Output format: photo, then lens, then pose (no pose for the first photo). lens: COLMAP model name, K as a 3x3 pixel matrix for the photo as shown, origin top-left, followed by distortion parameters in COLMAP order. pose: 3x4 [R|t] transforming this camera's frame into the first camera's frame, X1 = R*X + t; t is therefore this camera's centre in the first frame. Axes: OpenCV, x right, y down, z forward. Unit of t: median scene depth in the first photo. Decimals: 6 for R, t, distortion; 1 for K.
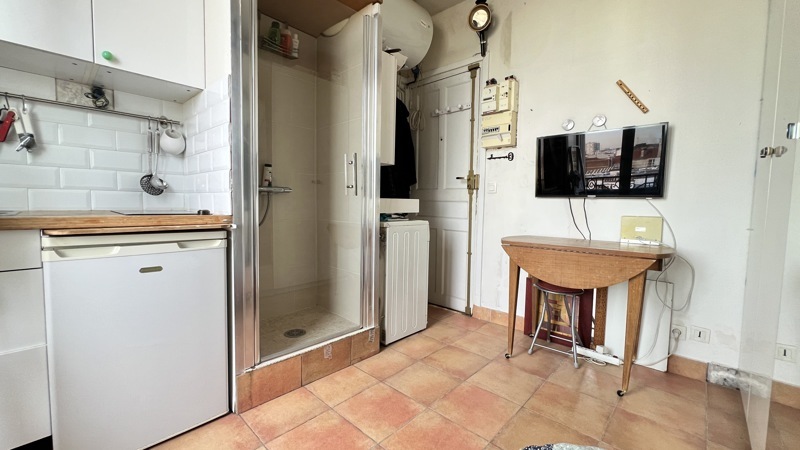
lens RADIAL K [[325.6, 0, 395.2], [0, 325.6, 223.6], [0, 0, 1]] dist [-0.000035, -0.000200]
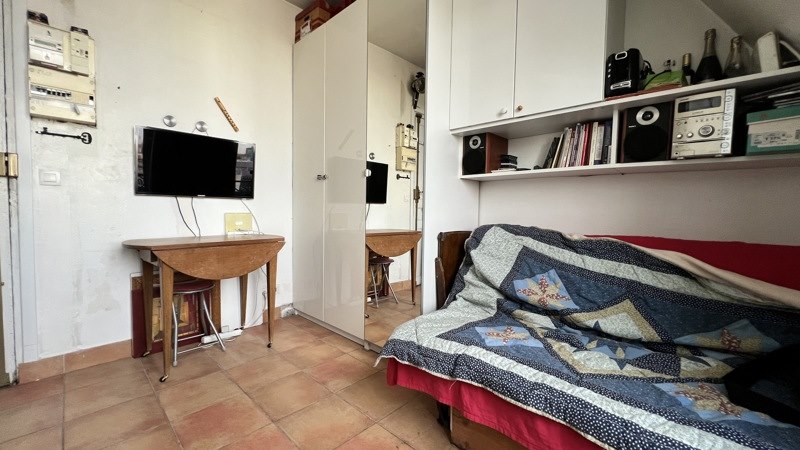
lens RADIAL K [[310.5, 0, 395.0], [0, 310.5, 225.6], [0, 0, 1]] dist [0.015410, 0.000335]
pose [[0.038084, -0.060669, 0.997431, -0.315737], [0.061608, 0.996399, 0.058254, -0.004127], [-0.997374, 0.059232, 0.041685, 0.244881]]
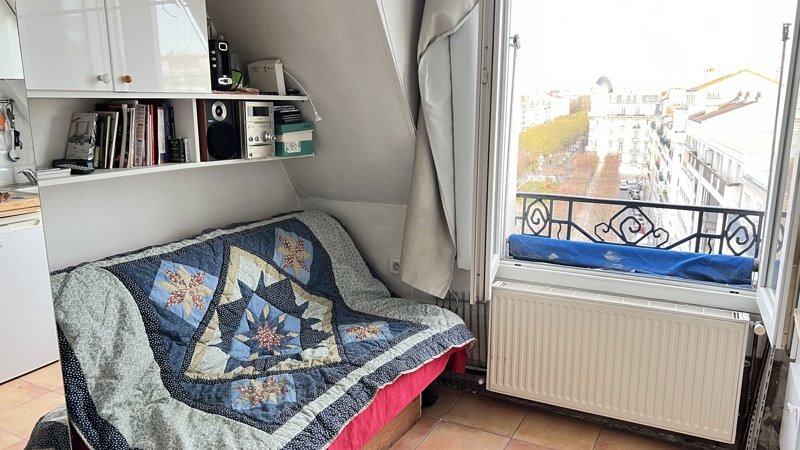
lens RADIAL K [[611.0, 0, 406.4], [0, 611.0, 223.1], [0, 0, 1]] dist [0.046646, -0.002059]
pose [[-0.964749, 0.041607, -0.259861, 0.182035], [-0.029548, 0.964055, 0.264056, -0.213367], [0.261507, 0.262427, -0.928841, 0.822404]]
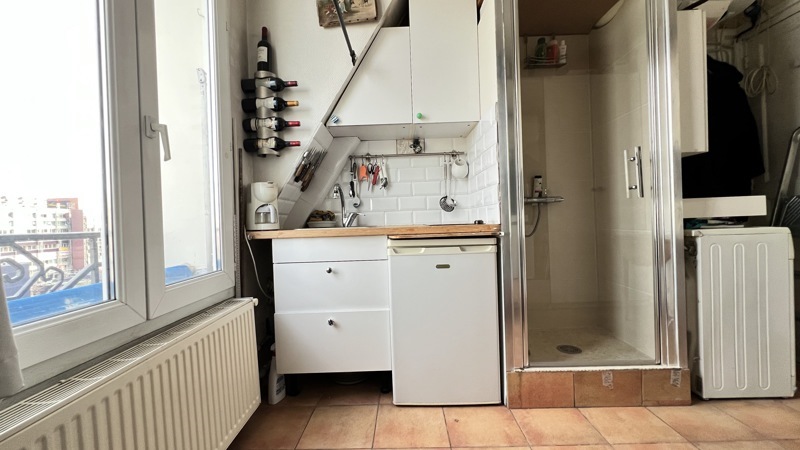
lens RADIAL K [[325.6, 0, 393.9], [0, 325.6, 227.3], [0, 0, 1]] dist [-0.000035, -0.000200]
pose [[0.662023, -0.027088, -0.748994, 0.091081], [-0.006622, 0.999096, -0.041986, 0.032504], [0.749454, 0.032755, 0.661245, -0.020349]]
